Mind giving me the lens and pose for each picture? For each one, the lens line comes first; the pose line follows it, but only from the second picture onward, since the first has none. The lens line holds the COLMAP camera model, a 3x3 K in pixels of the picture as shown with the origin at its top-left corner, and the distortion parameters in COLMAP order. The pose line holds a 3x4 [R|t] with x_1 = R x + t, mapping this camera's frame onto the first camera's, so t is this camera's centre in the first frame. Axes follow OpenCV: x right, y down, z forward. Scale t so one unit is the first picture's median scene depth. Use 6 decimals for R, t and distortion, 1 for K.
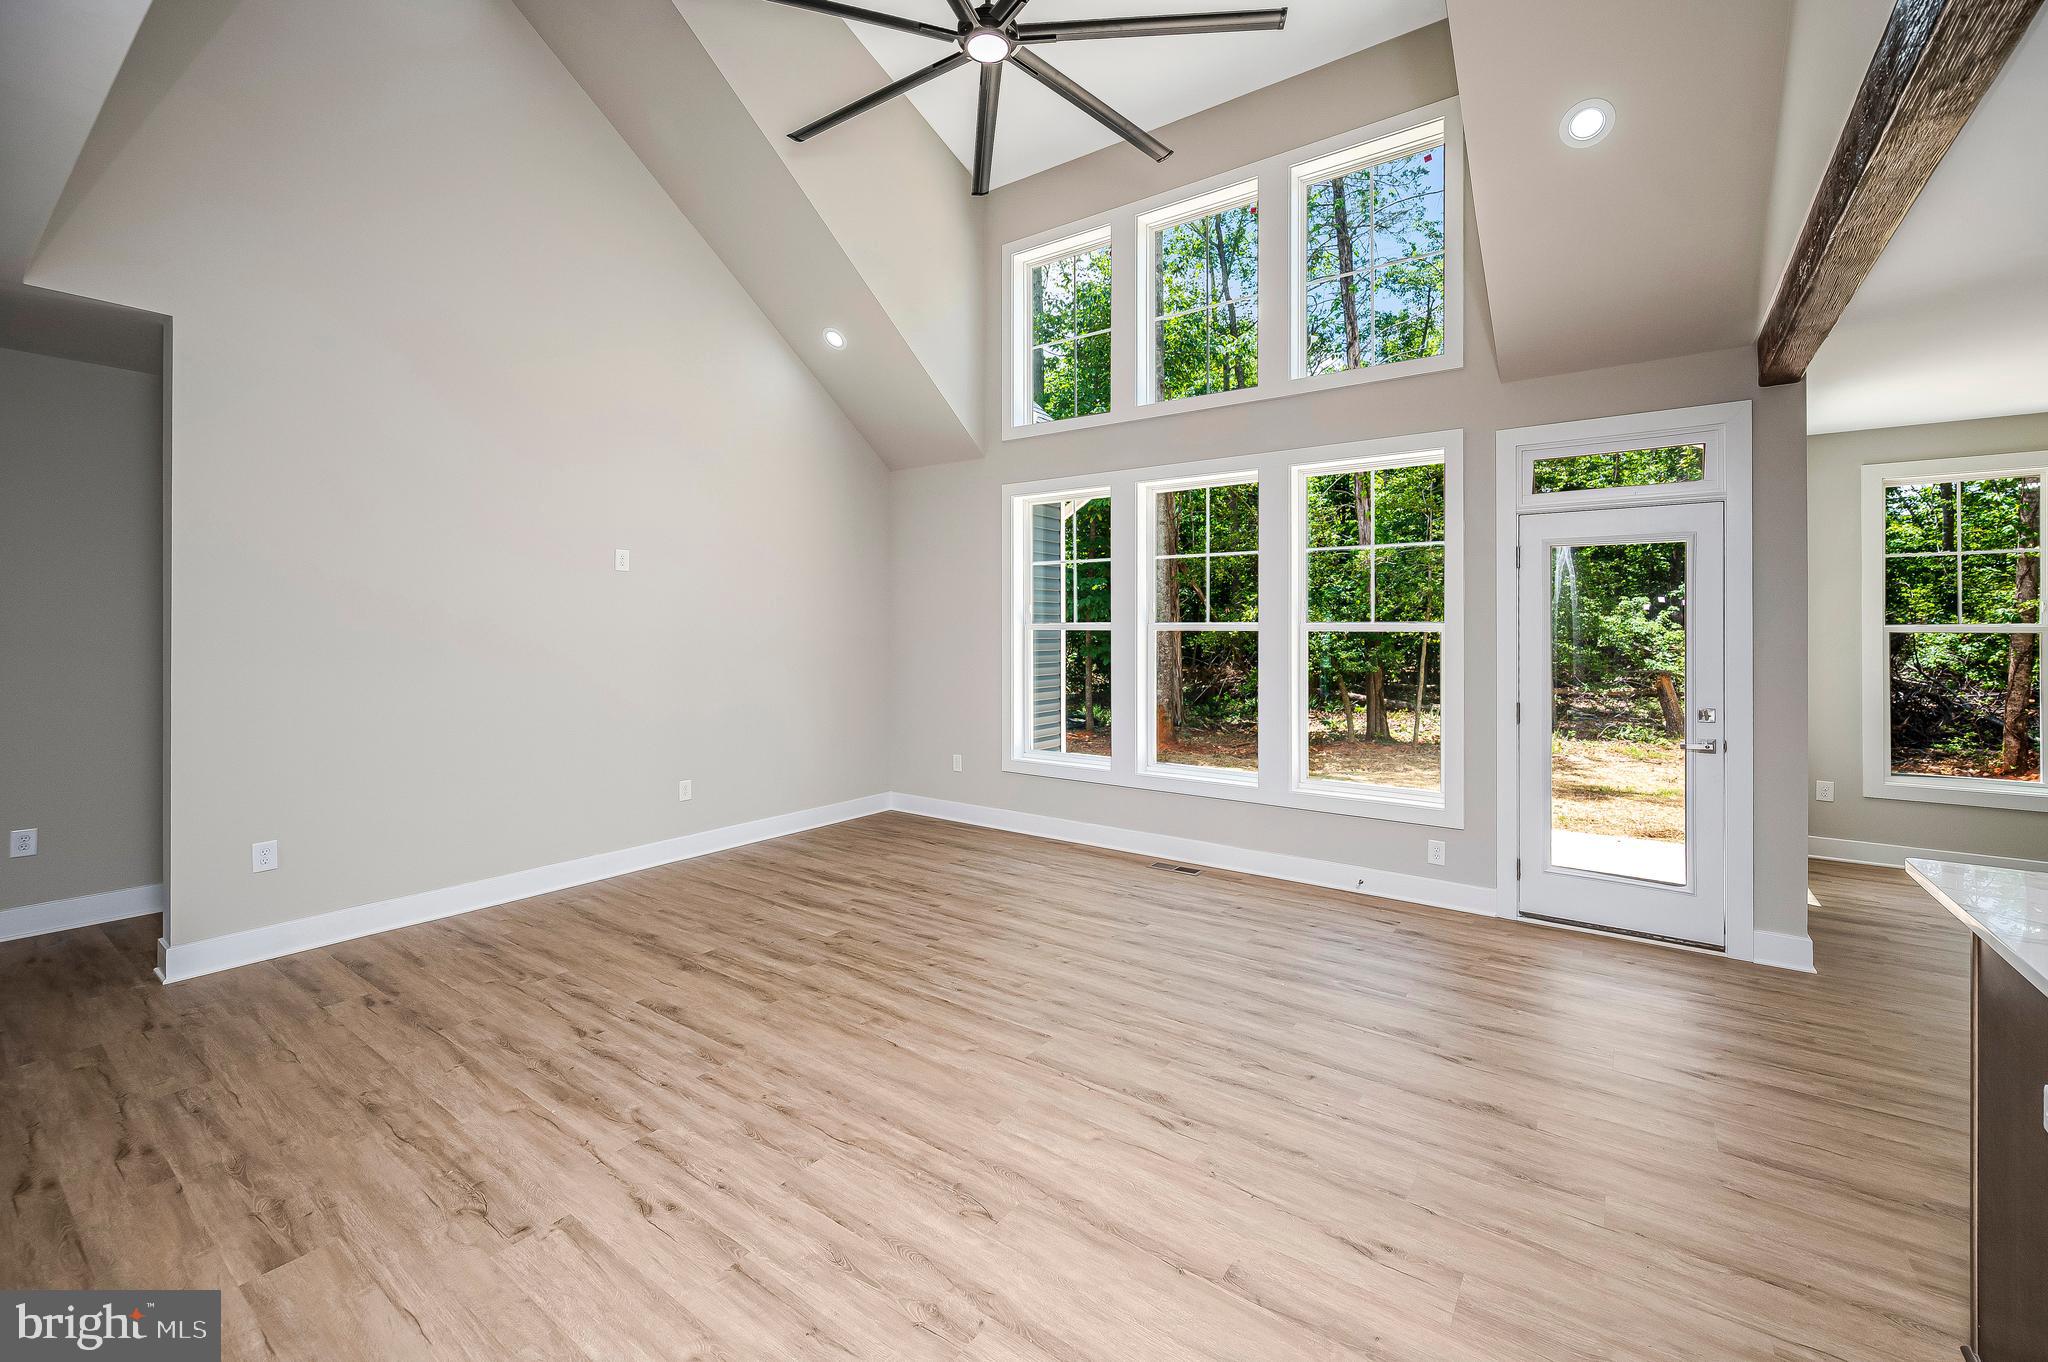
lens RADIAL K [[830.8, 0, 1022.0], [0, 830.8, 663.6], [0, 0, 1]] dist [0.001334, 0.000033]
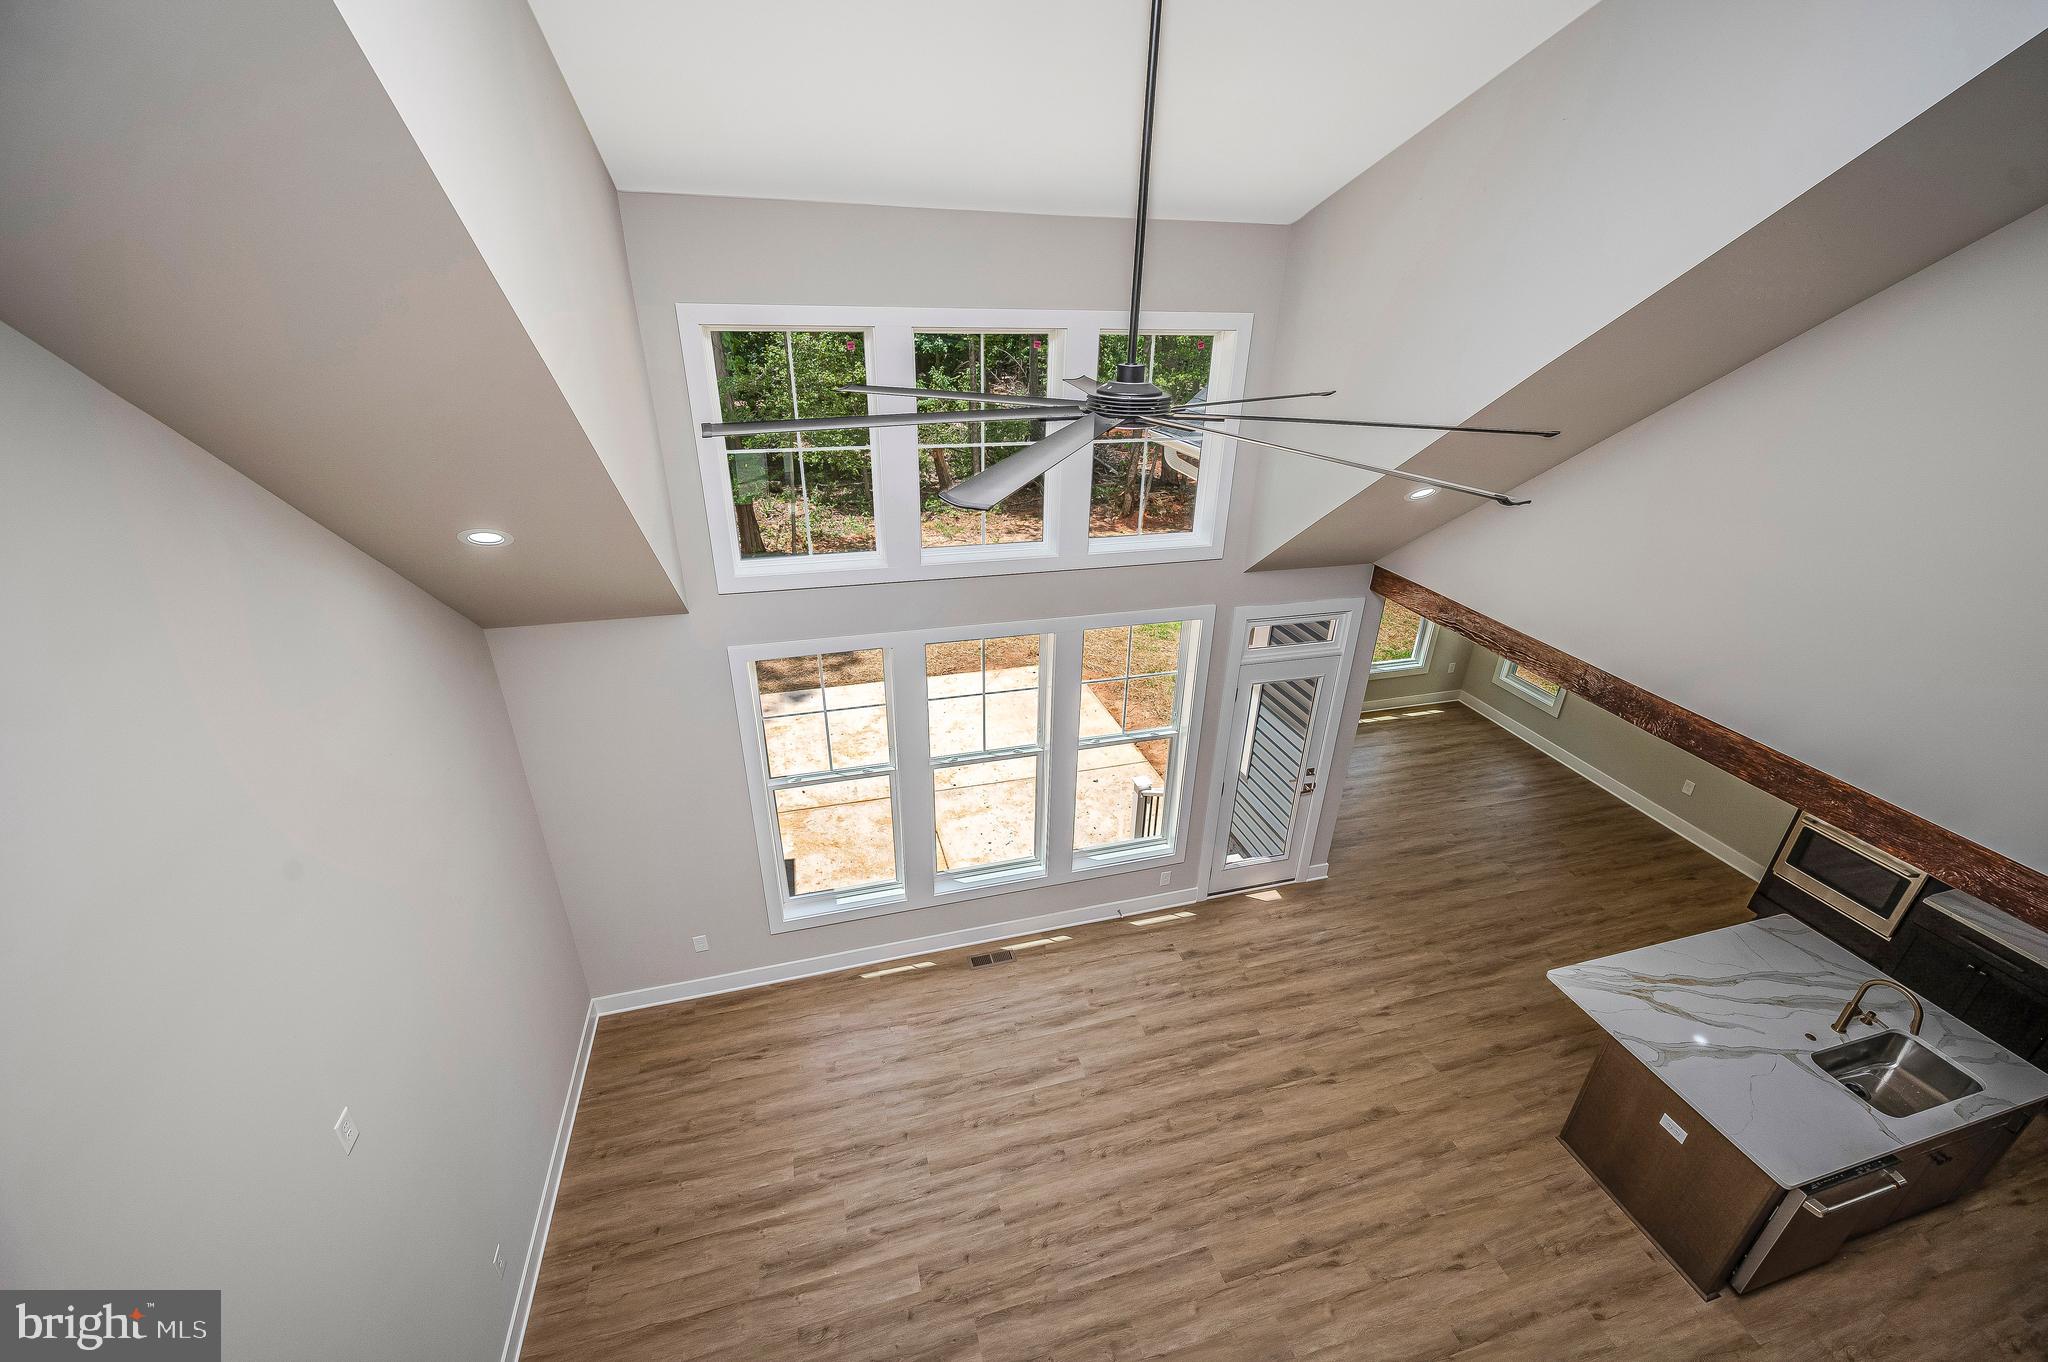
lens RADIAL K [[830.8, 0, 1018.4], [0, 830.8, 688.3], [0, 0, 1]] dist [0.001334, 0.000033]
pose [[0.613217, -0.340737, 0.712645, -0.683269], [0.009761, 0.905380, 0.424490, -0.818160], [-0.789854, -0.253348, 0.558520, 0.576809]]
